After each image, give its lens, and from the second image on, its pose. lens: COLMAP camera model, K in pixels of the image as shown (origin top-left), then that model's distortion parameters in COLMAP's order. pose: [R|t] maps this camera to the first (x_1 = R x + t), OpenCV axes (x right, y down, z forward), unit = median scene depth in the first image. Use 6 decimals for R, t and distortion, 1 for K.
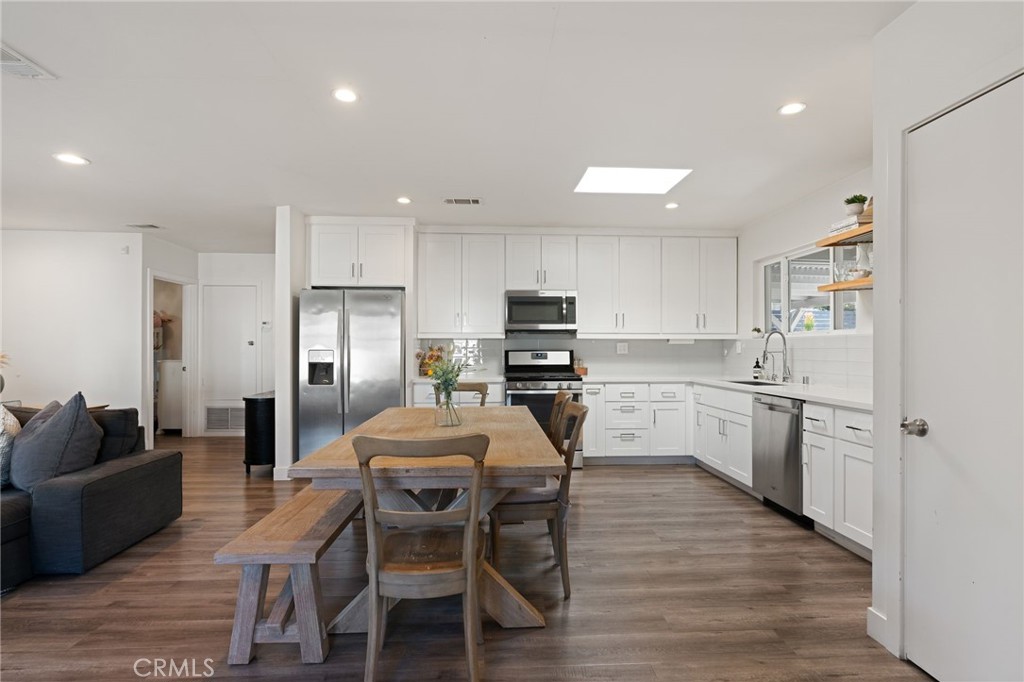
lens RADIAL K [[502.2, 0, 529.6], [0, 502.2, 347.4], [0, 0, 1]] dist [-0.003730, 0.000204]
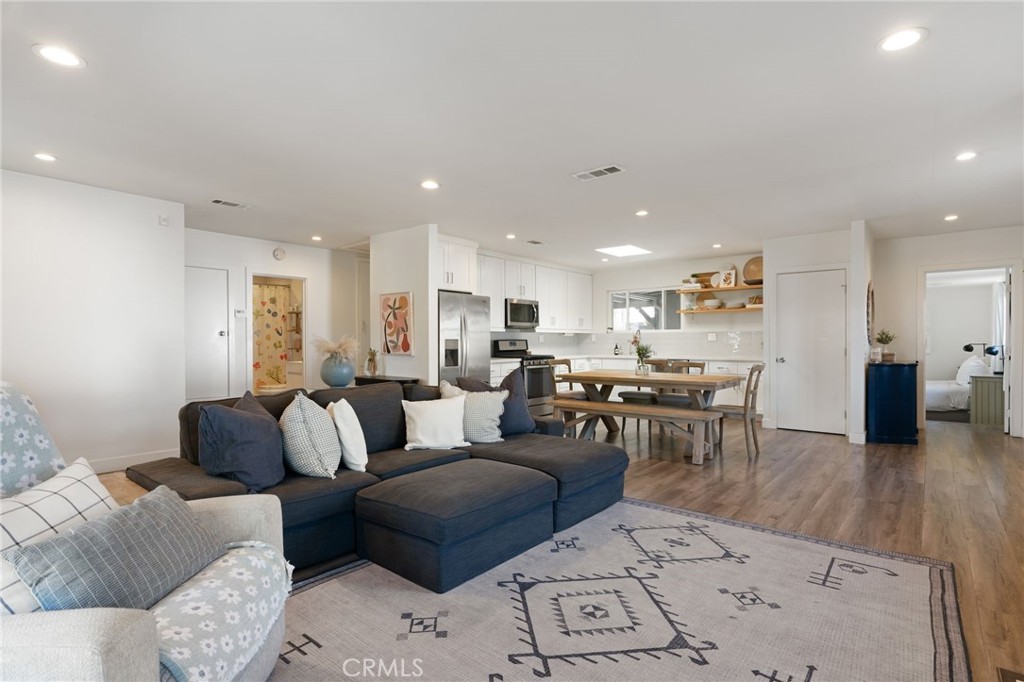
lens RADIAL K [[499.7, 0, 530.4], [0, 499.7, 341.0], [0, 0, 1]] dist [0.000262, 0.000296]
pose [[0.670273, -0.003879, 0.742104, -1.201058], [0.002667, 0.999992, 0.002817, 0.005772], [-0.742110, 0.000091, 0.670278, -0.013353]]
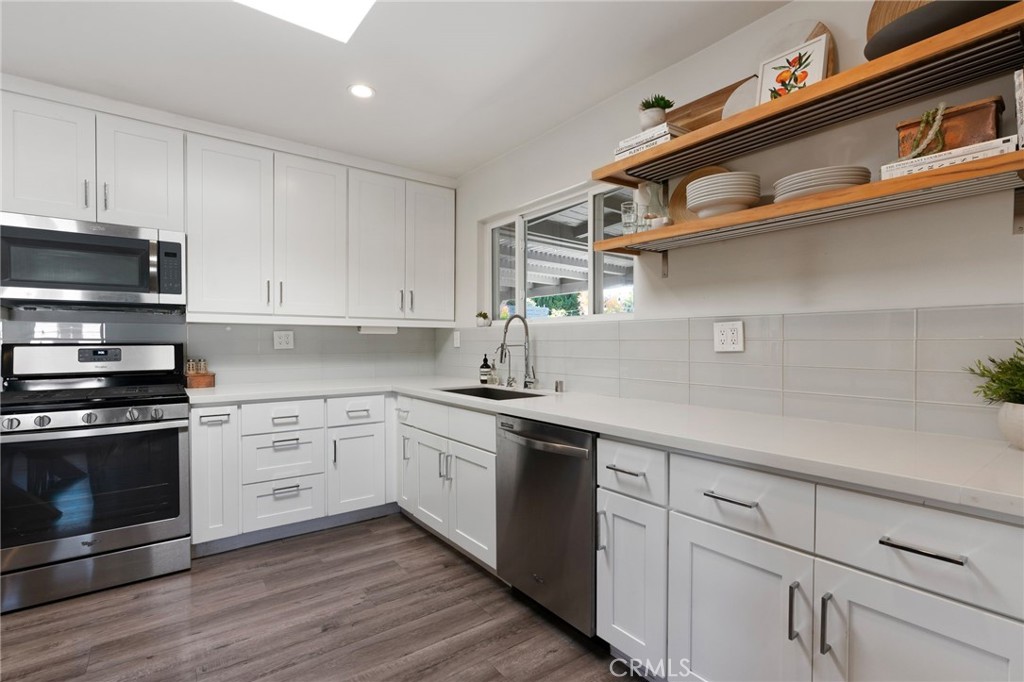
lens RADIAL K [[472.3, 0, 520.5], [0, 472.3, 346.0], [0, 0, 1]] dist [-0.001579, 0.000008]
pose [[0.833557, -0.004386, 0.552416, 0.131654], [-0.002403, 0.999930, 0.011565, 0.002203], [-0.552428, -0.010967, 0.833489, 0.435133]]
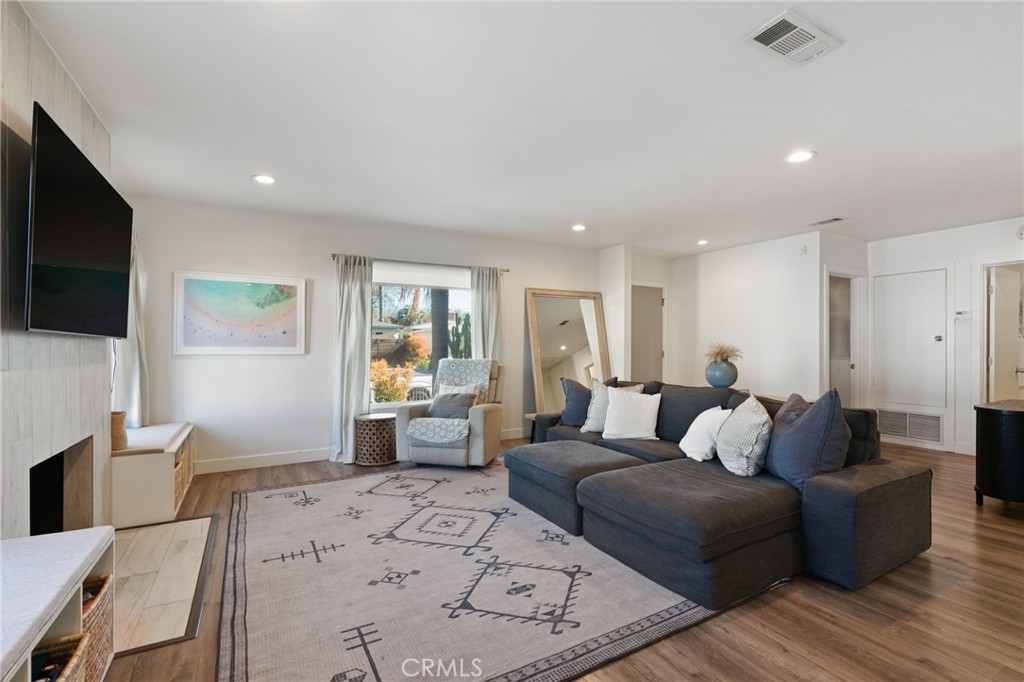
lens RADIAL K [[472.3, 0, 520.5], [0, 472.3, 346.0], [0, 0, 1]] dist [-0.001579, 0.000008]
pose [[0.438894, -0.004066, -0.898530, -0.222808], [0.002651, 0.999991, -0.003231, 0.007036], [0.898535, -0.000964, 0.438901, 0.049737]]
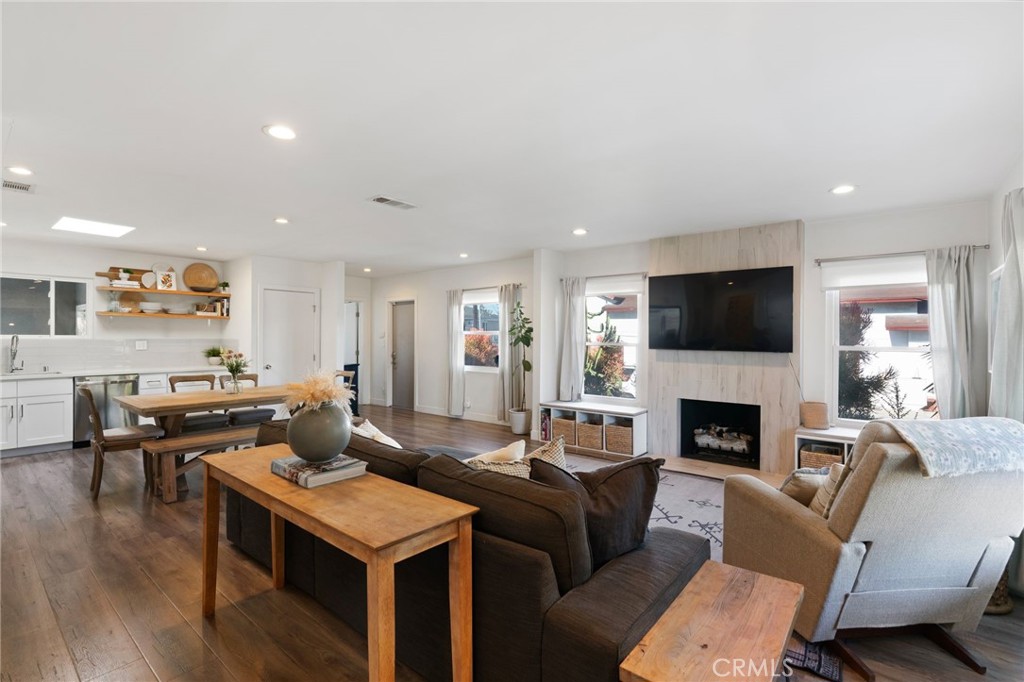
lens RADIAL K [[469.2, 0, 512.0], [0, 469.2, 341.0], [0, 0, 1]] dist [-0.000600, 0.001047]
pose [[-0.716200, -0.010368, 0.697818, -1.249369], [-0.006273, 0.999945, 0.008418, -0.033478], [-0.697867, 0.001652, -0.716226, 0.919586]]
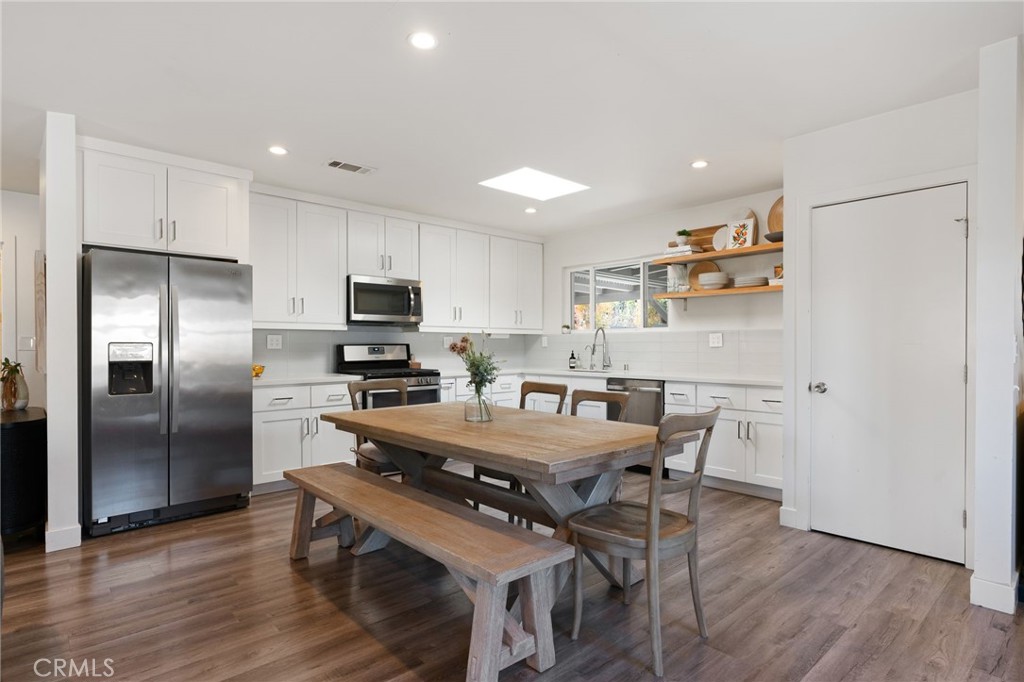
lens RADIAL K [[537.1, 0, 533.7], [0, 537.1, 346.9], [0, 0, 1]] dist [0.000564, 0.000615]
pose [[0.769789, -0.003101, 0.638290, -0.438153], [-0.000062, 0.999988, 0.004933, 0.006840], [-0.638298, -0.003837, 0.769780, 0.095693]]
